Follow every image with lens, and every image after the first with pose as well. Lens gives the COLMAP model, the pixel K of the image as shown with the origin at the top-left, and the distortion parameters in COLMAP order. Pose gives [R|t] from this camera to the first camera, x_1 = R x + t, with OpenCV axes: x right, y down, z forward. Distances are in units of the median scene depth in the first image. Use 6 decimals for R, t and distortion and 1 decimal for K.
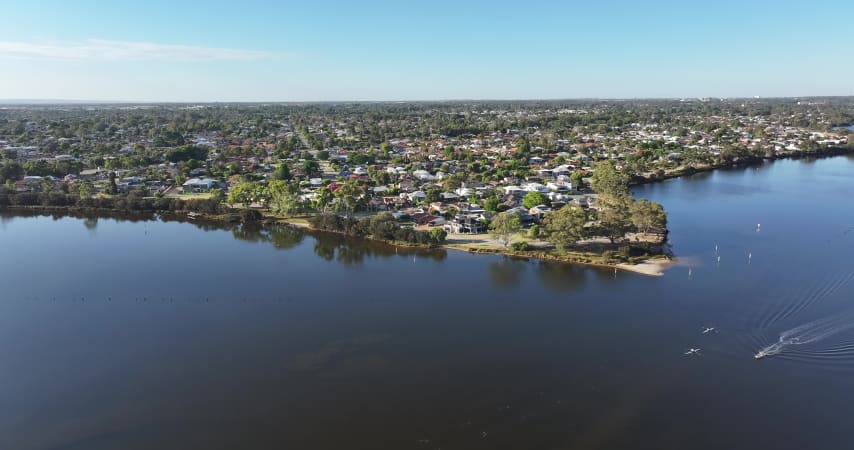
lens RADIAL K [[596.3, 0, 429.3], [0, 596.3, 225.7], [0, 0, 1]] dist [-0.001623, 0.015804]
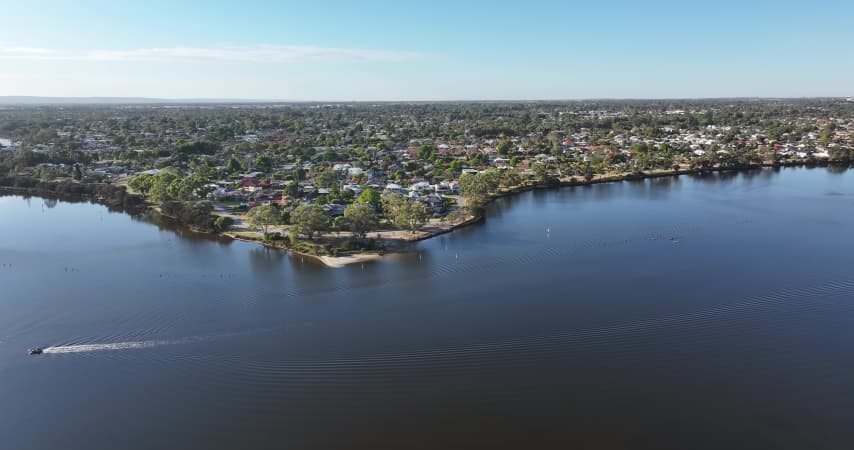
lens RADIAL K [[596.3, 0, 426.9], [0, 596.3, 223.7], [0, 0, 1]] dist [-0.001623, 0.015804]
pose [[0.971618, 0.048608, -0.231509, 0.296299], [-0.048981, 0.998791, 0.004143, -0.003206], [0.231431, 0.007314, 0.972824, -0.001465]]
